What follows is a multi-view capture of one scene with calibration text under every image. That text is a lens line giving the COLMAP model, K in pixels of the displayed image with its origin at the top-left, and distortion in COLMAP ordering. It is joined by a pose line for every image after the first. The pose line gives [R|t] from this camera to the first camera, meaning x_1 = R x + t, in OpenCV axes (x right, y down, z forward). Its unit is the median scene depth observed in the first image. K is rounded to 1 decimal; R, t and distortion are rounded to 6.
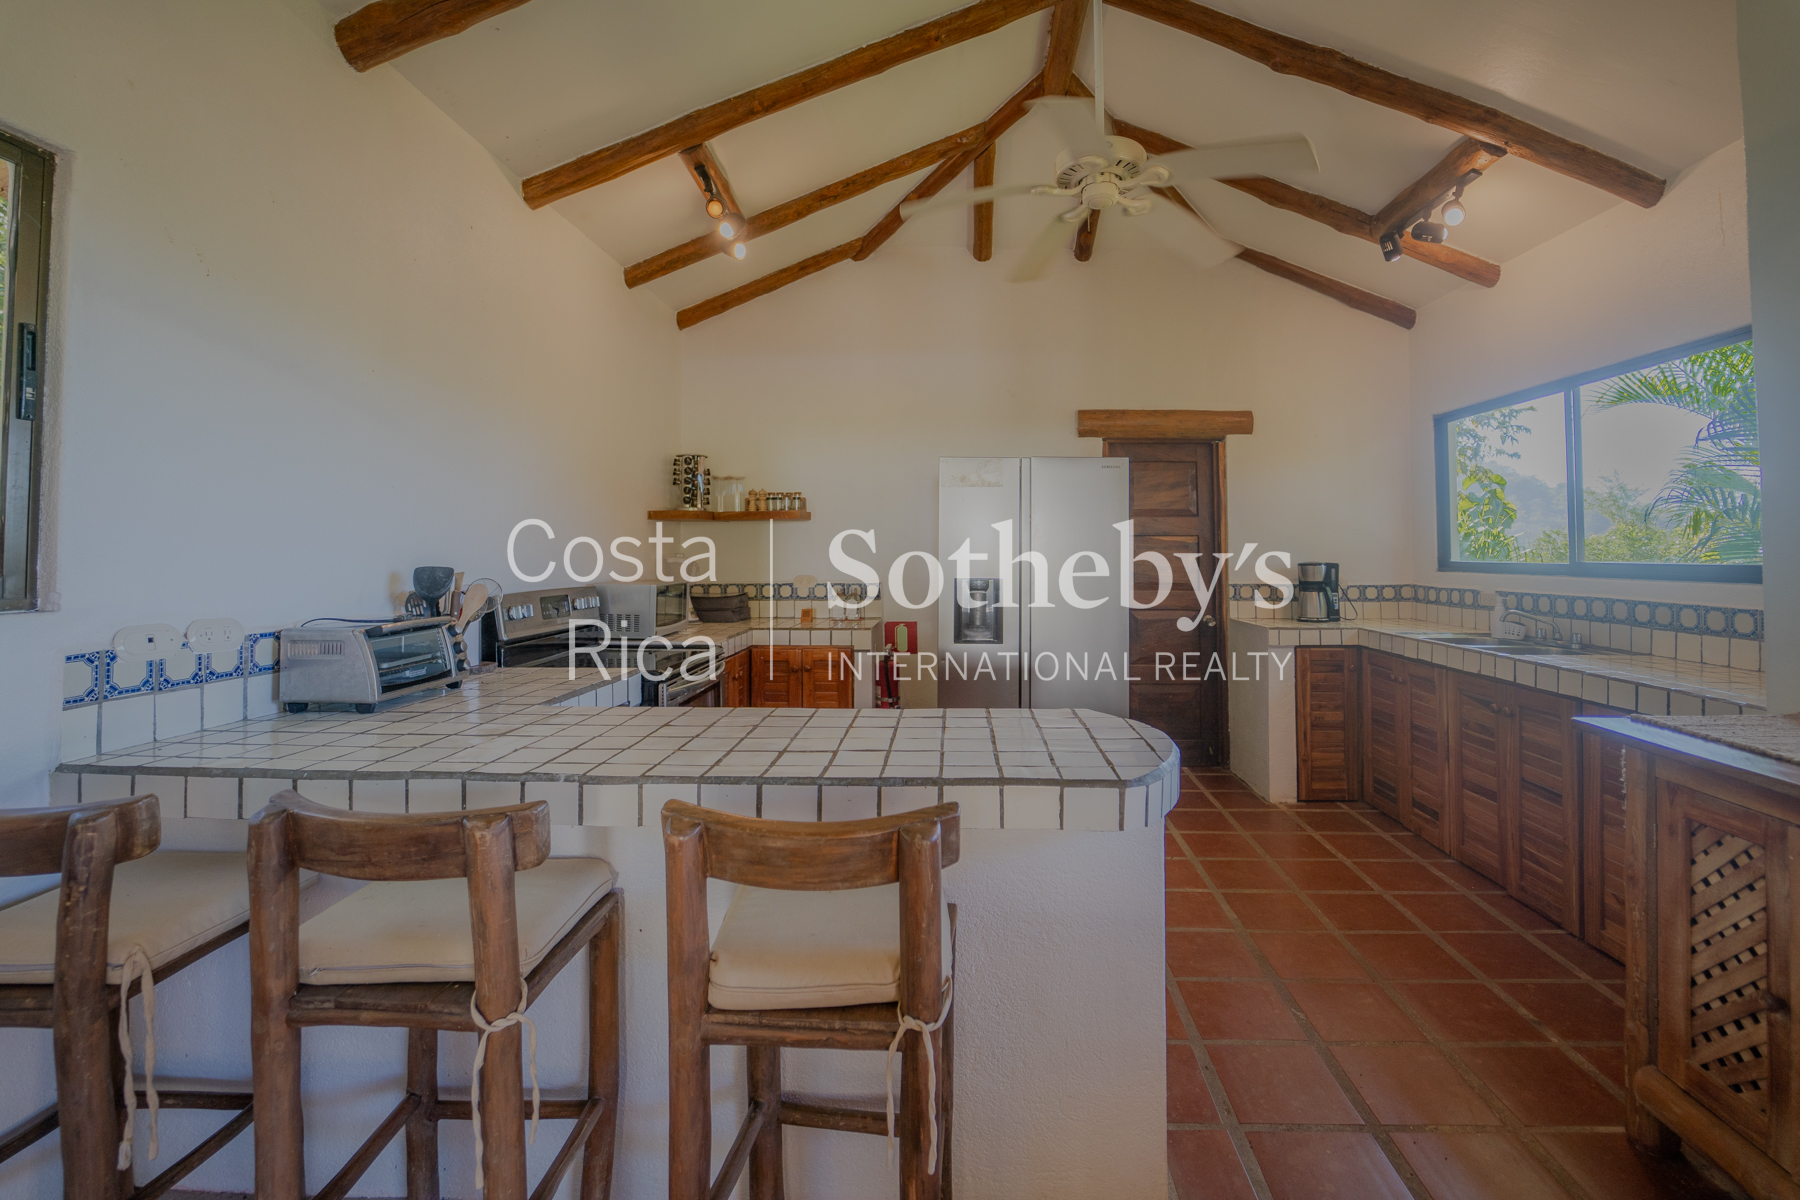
lens RADIAL K [[746.8, 0, 921.2], [0, 746.8, 529.2], [0, 0, 1]] dist [-0.020653, 0.001004]
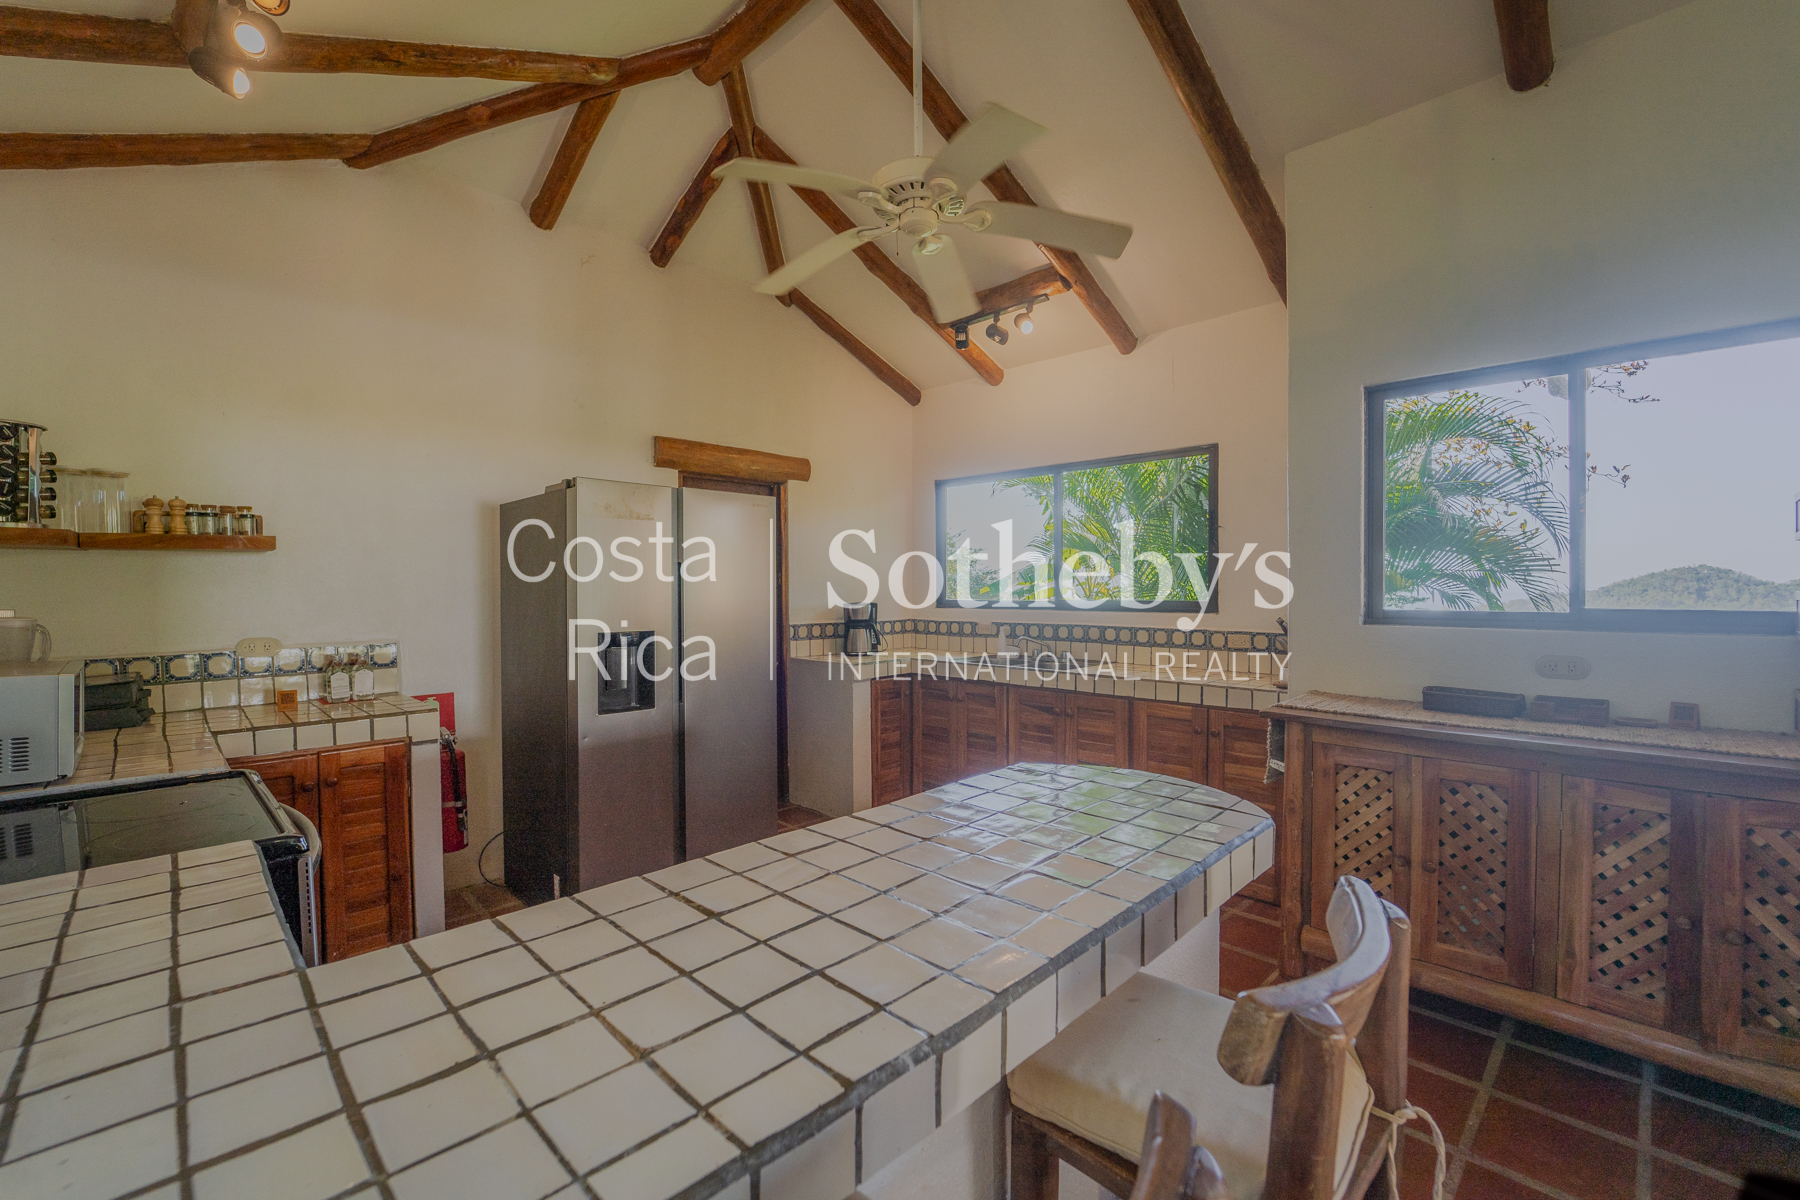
lens RADIAL K [[746.8, 0, 898.7], [0, 746.8, 597.0], [0, 0, 1]] dist [-0.020653, 0.001004]
pose [[0.690981, -0.014948, 0.722719, -0.283207], [-0.015332, 0.999258, 0.035327, -0.004336], [-0.722711, -0.035491, 0.690239, 0.213631]]
